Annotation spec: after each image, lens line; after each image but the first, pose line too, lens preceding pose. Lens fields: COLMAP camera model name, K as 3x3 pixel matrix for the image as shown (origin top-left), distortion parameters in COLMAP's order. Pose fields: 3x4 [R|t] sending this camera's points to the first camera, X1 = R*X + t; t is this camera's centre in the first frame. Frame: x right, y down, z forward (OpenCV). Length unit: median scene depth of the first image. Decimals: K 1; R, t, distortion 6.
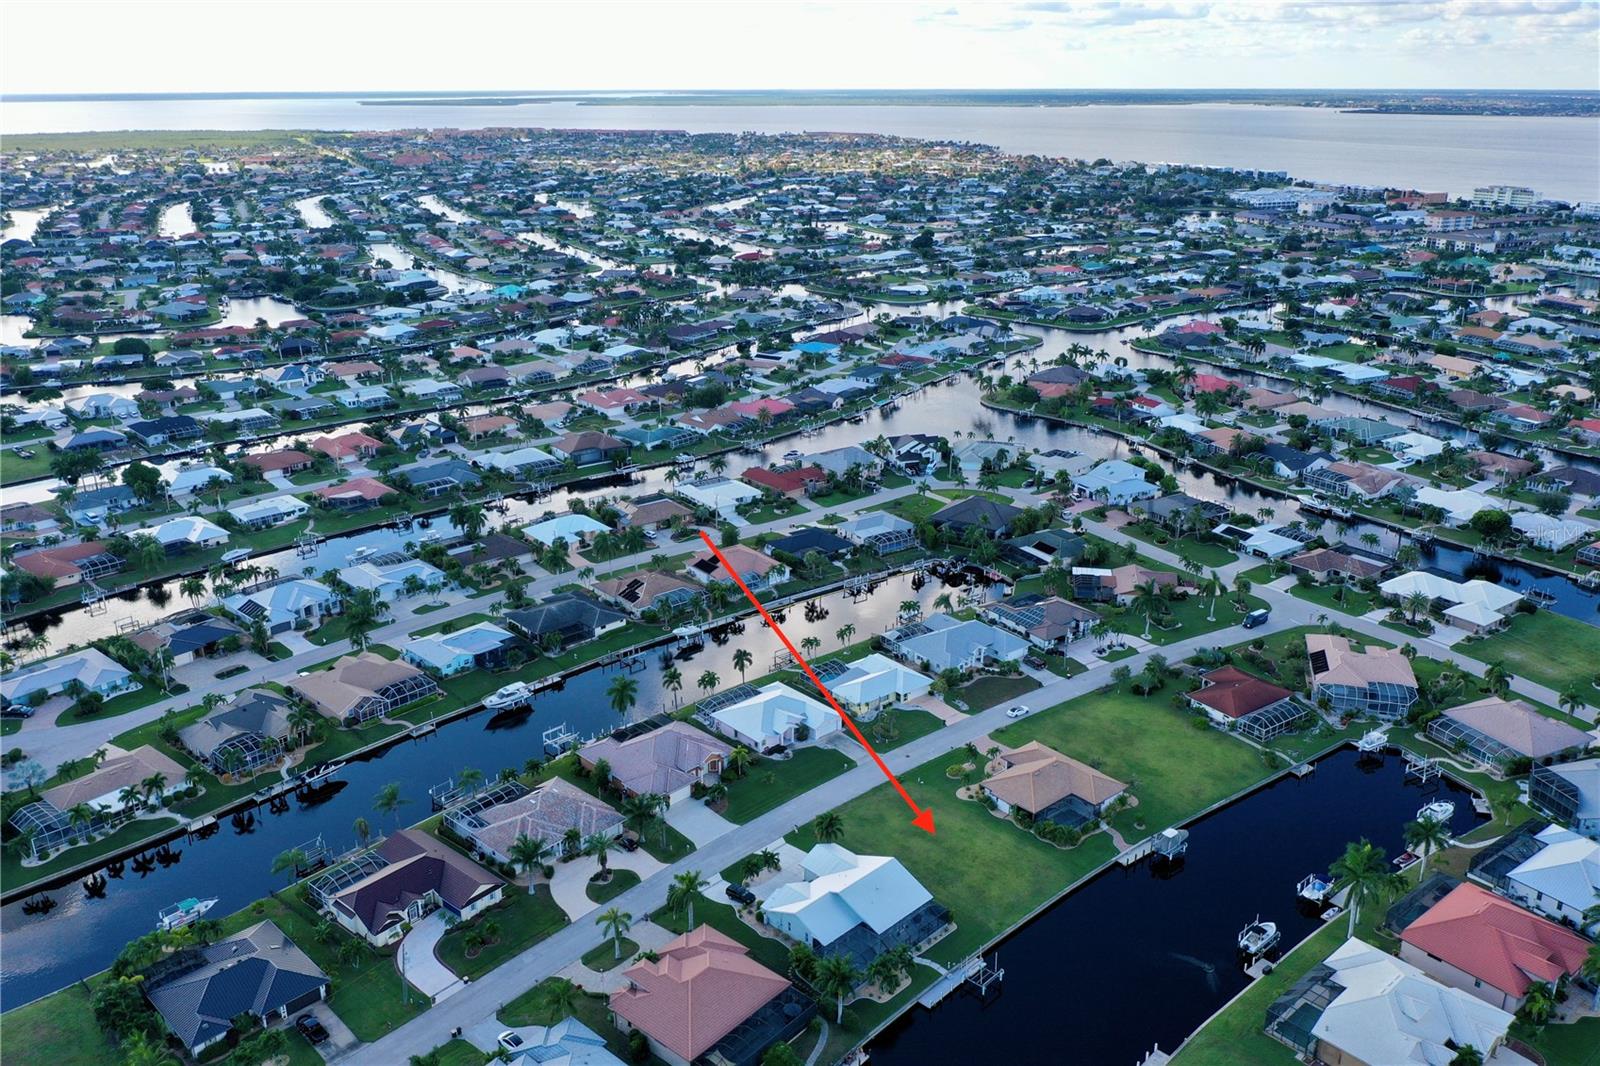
lens RADIAL K [[1255.3, 0, 800.4], [0, 1255.3, 550.6], [0, 0, 1]] dist [-0.002322, -0.002497]
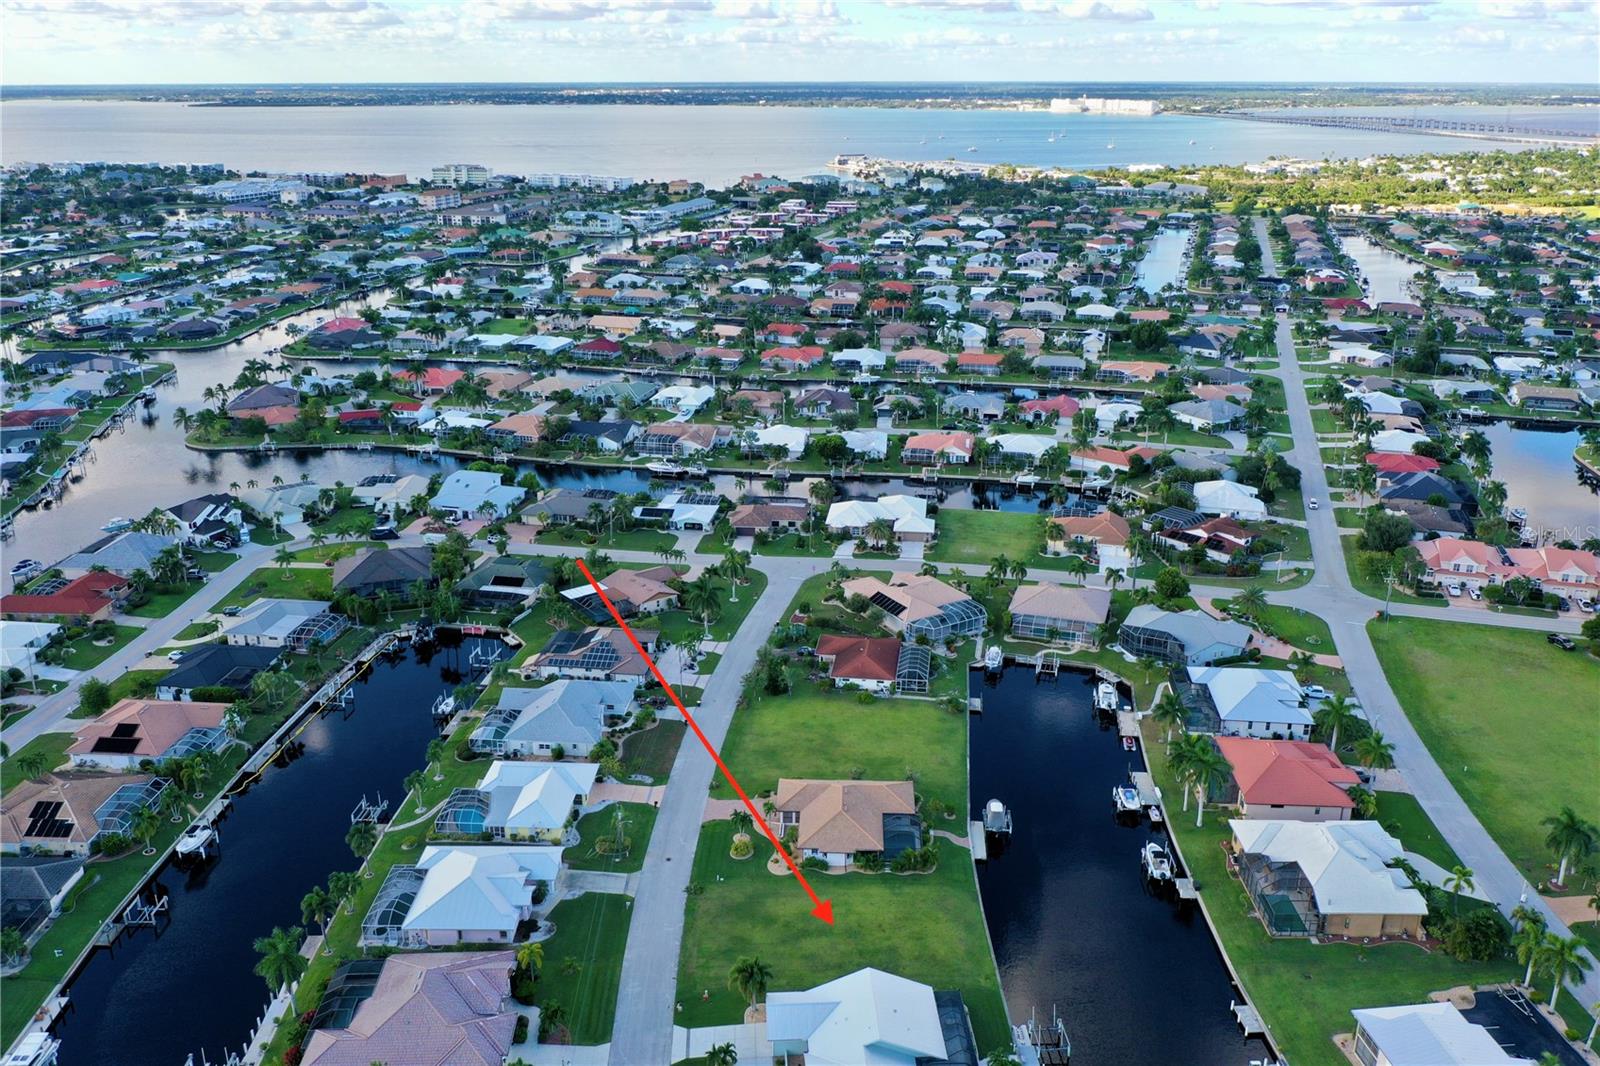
lens RADIAL K [[1289.8, 0, 800.0], [0, 1289.8, 533.0], [0, 0, 1]] dist [-0.007708, 0.002301]
pose [[0.675547, -0.247150, 0.694661, -0.233788], [0.259146, 0.961625, 0.090116, -0.053325], [-0.690275, 0.119141, 0.713670, 0.217167]]
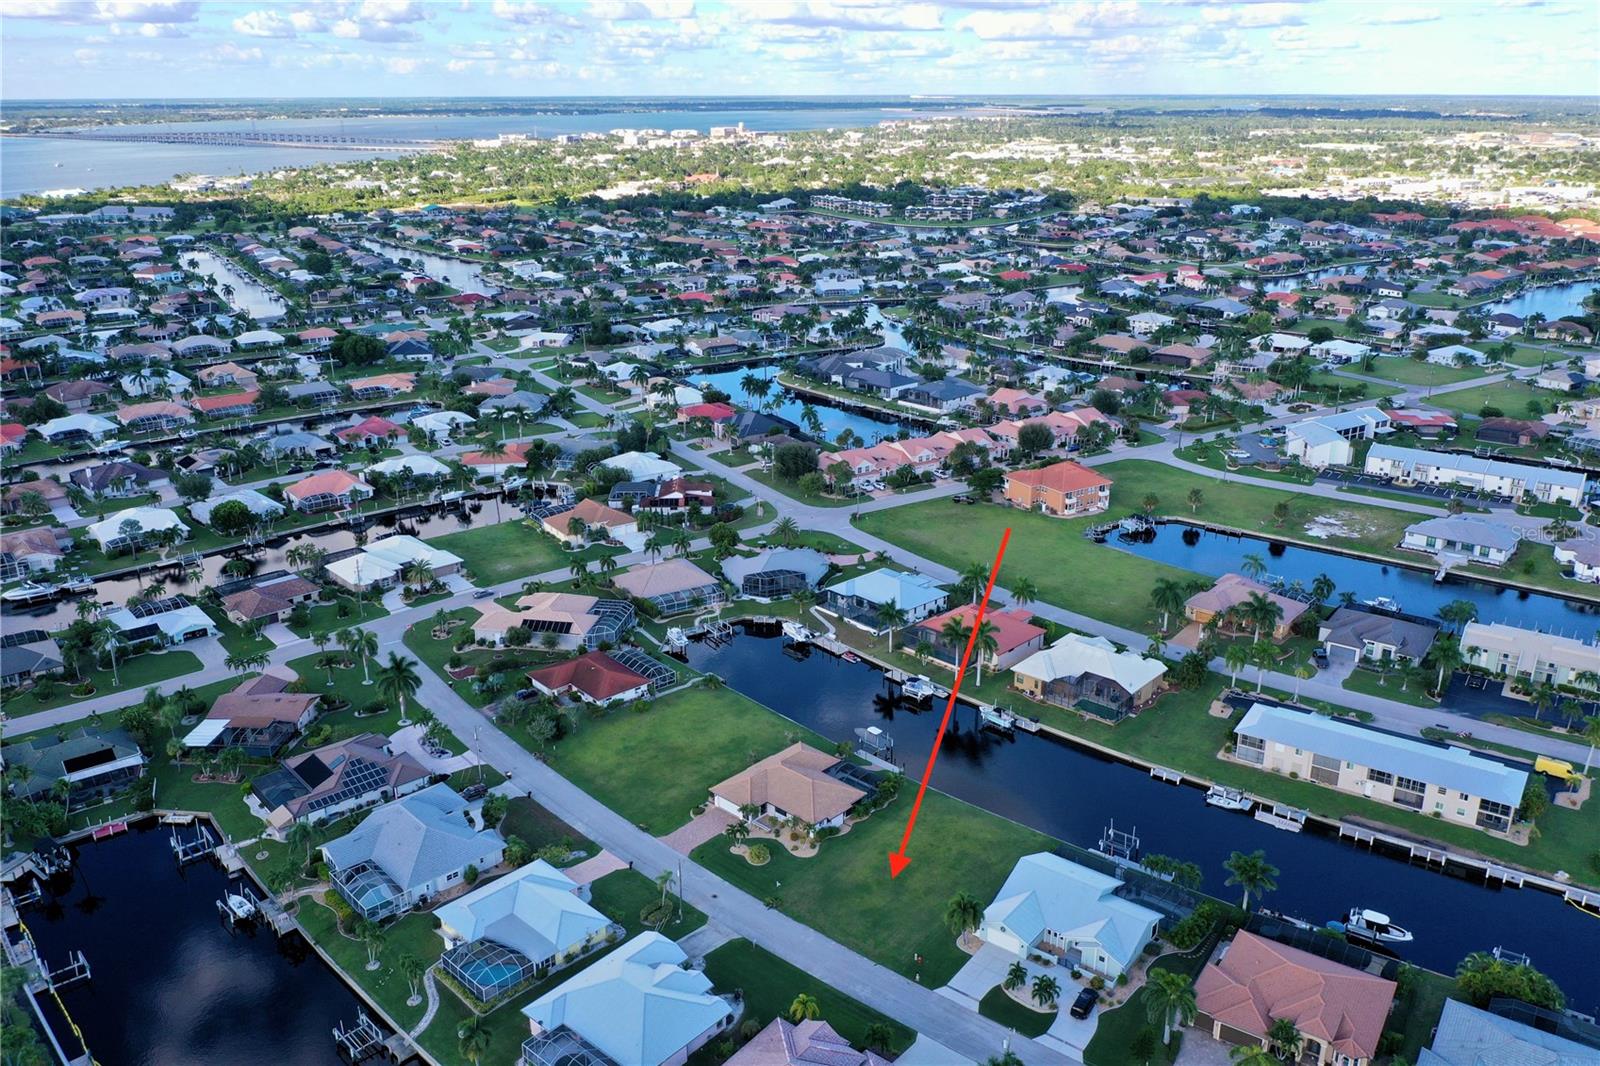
lens RADIAL K [[1255.3, 0, 800.4], [0, 1255.3, 550.6], [0, 0, 1]] dist [-0.002322, -0.002497]
pose [[-0.115100, -0.342184, 0.932557, -0.352619], [0.350955, 0.864244, 0.360435, -0.172702], [-0.929292, 0.368771, 0.020617, 0.544376]]
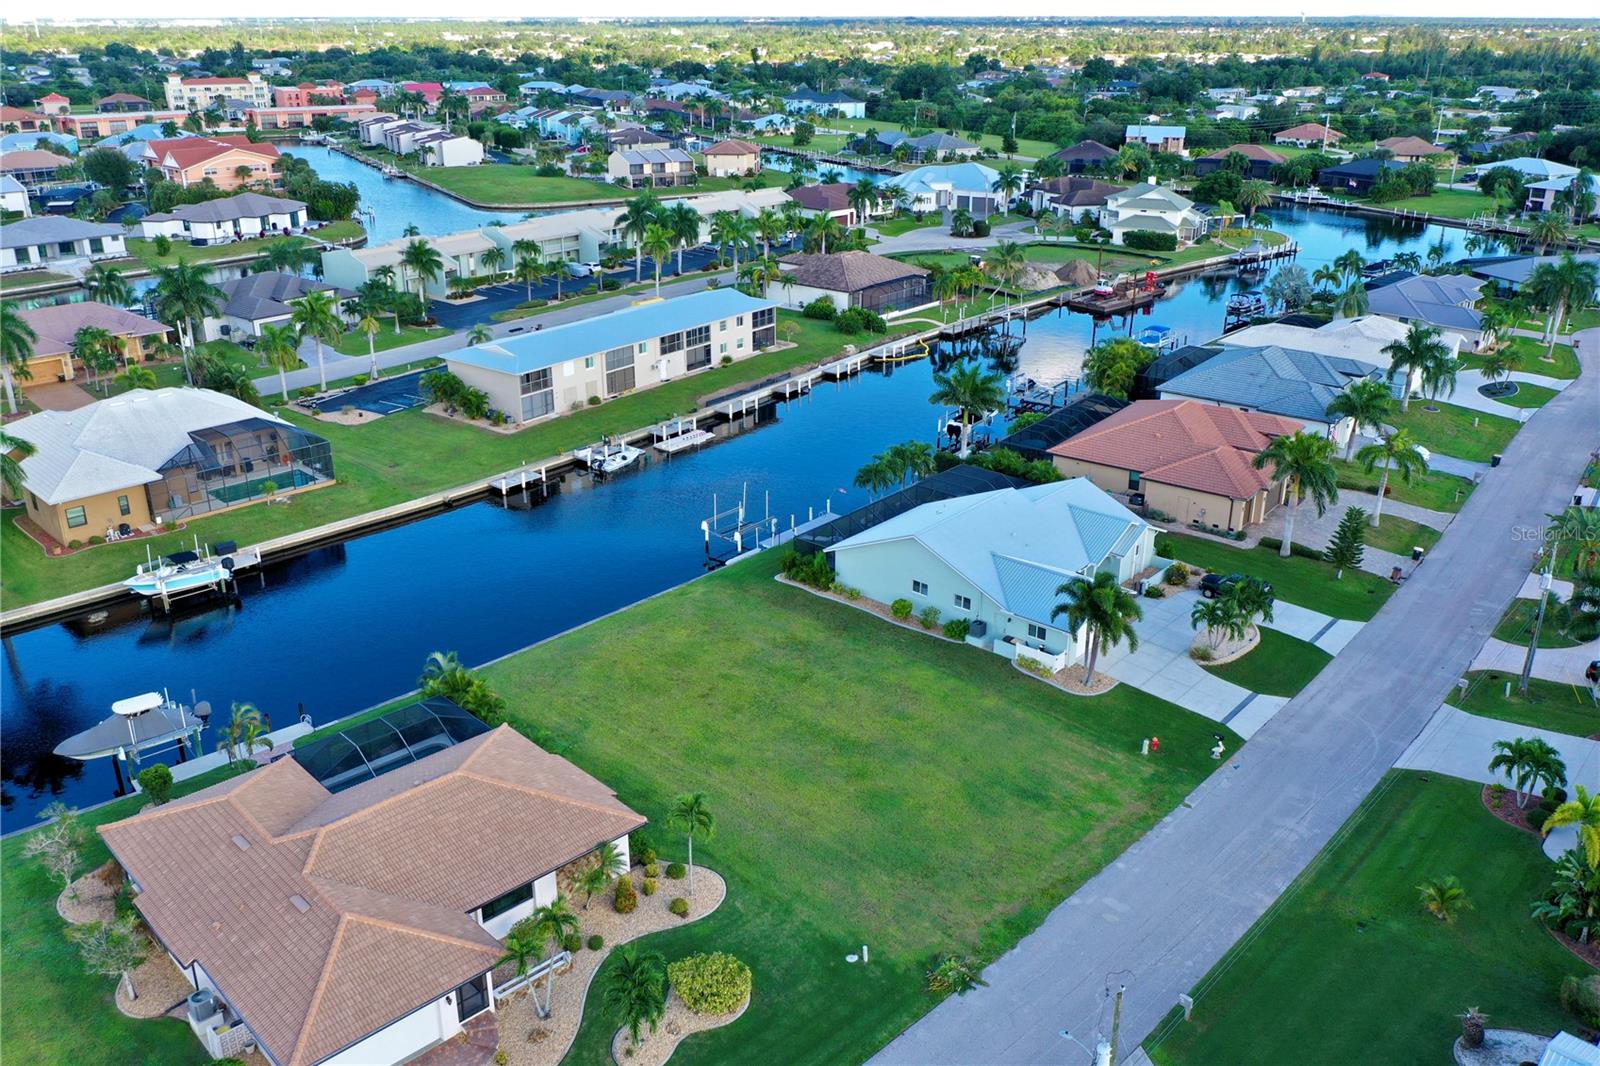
lens RADIAL K [[1295.5, 0, 800.0], [0, 1295.5, 533.0], [0, 0, 1]] dist [-0.002096, -0.000564]
pose [[-0.997798, 0.025802, -0.061107, 0.073568], [-0.022155, 0.738696, 0.673674, -0.030720], [0.062522, 0.673544, -0.736498, 0.690212]]
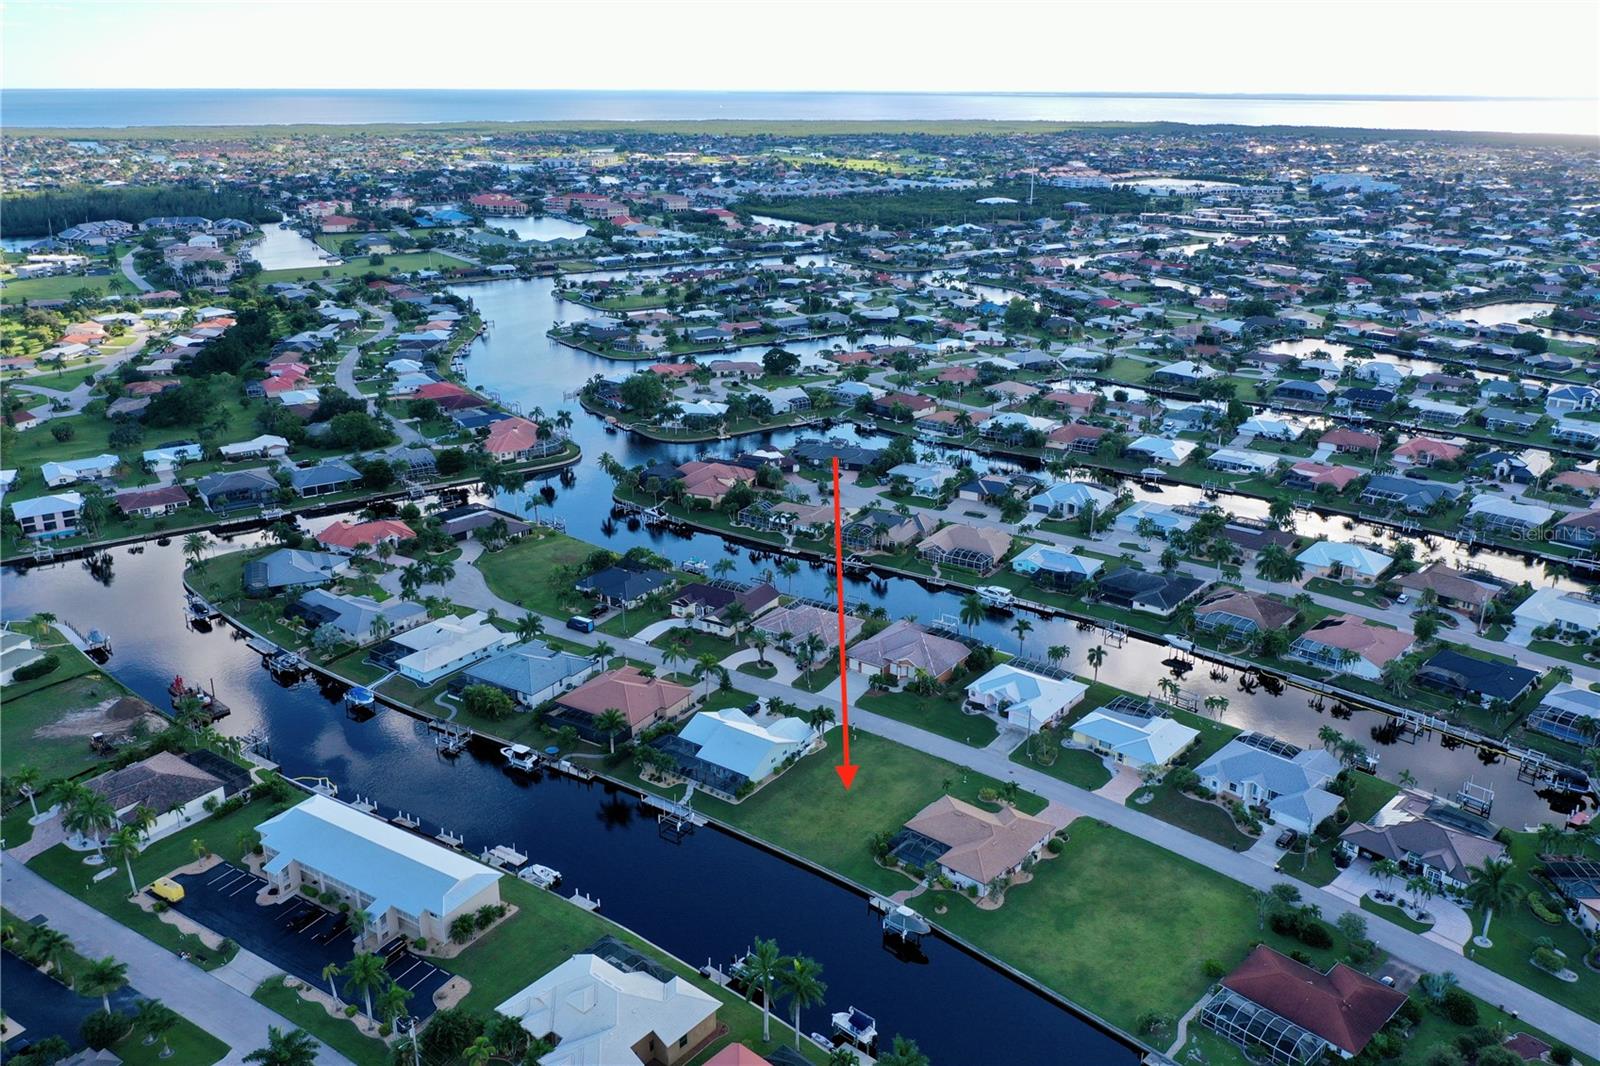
lens RADIAL K [[1240.5, 0, 799.7], [0, 1240.5, 593.9], [0, 0, 1]] dist [-0.006355, 0.004512]
pose [[0.162279, 0.378936, -0.911083, 0.561304], [-0.348771, 0.885750, 0.306277, -0.125062], [0.923051, 0.268057, 0.275901, 0.344900]]
